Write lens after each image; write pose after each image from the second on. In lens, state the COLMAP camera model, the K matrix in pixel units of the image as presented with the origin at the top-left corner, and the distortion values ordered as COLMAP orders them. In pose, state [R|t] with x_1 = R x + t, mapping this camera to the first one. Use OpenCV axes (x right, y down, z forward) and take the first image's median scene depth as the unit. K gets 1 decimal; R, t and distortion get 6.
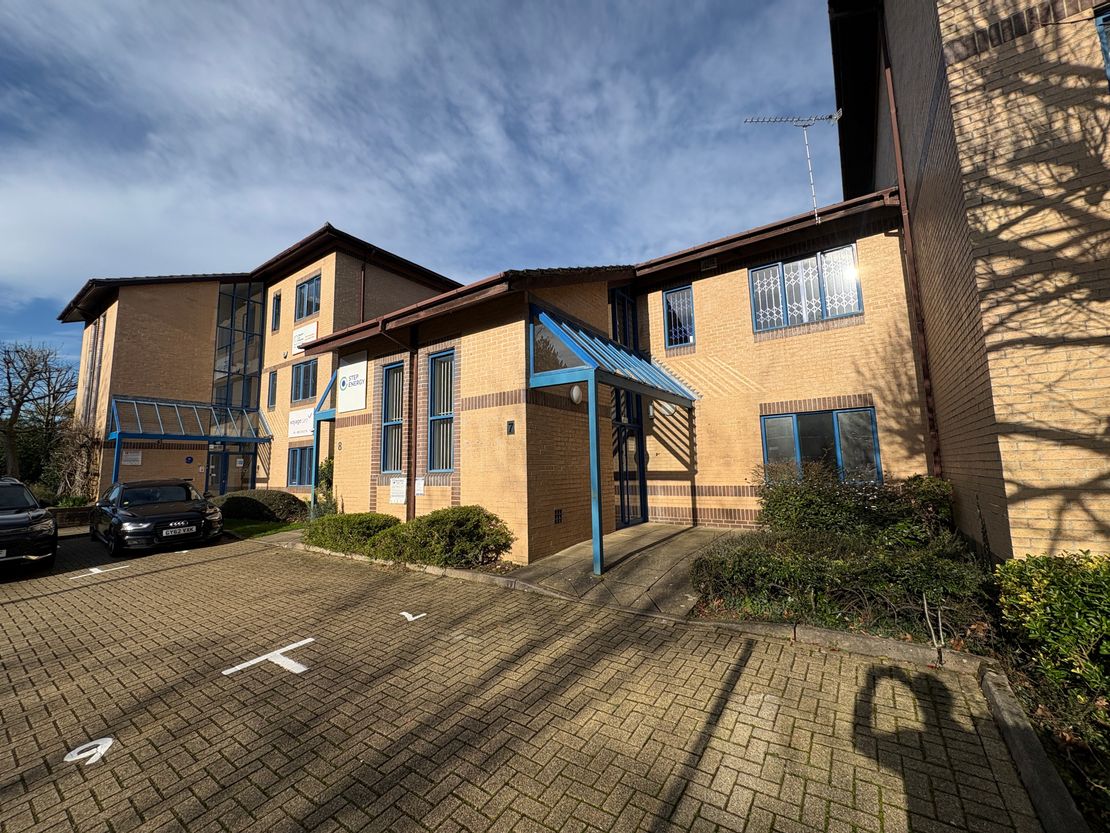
lens RADIAL K [[443.8, 0, 551.2], [0, 443.8, 414.9], [0, 0, 1]] dist [-0.000673, 0.000156]
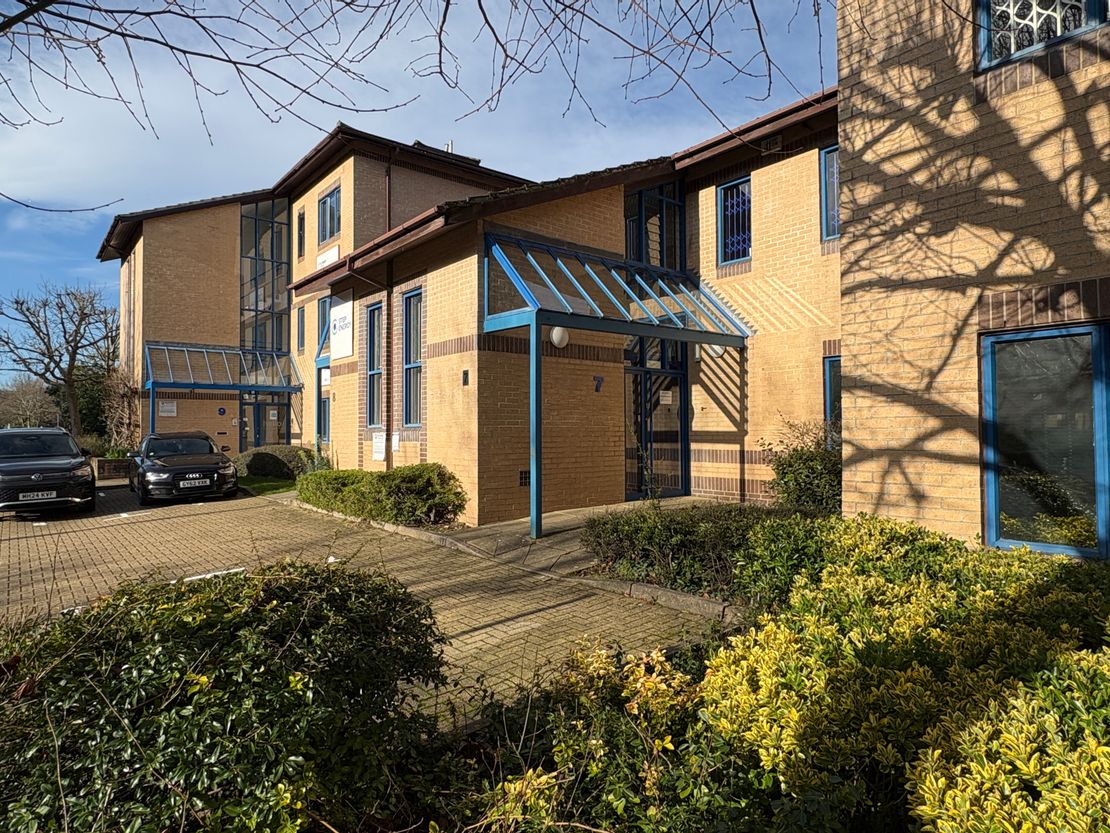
lens RADIAL K [[676.0, 0, 555.0], [0, 676.0, 416.5], [0, 0, 1]] dist [-0.002347, 0.002347]
pose [[0.960652, 0.010466, -0.277558, 0.373604], [0.017944, 0.994864, 0.099618, -0.021369], [0.277175, -0.100679, 0.955530, -0.210897]]
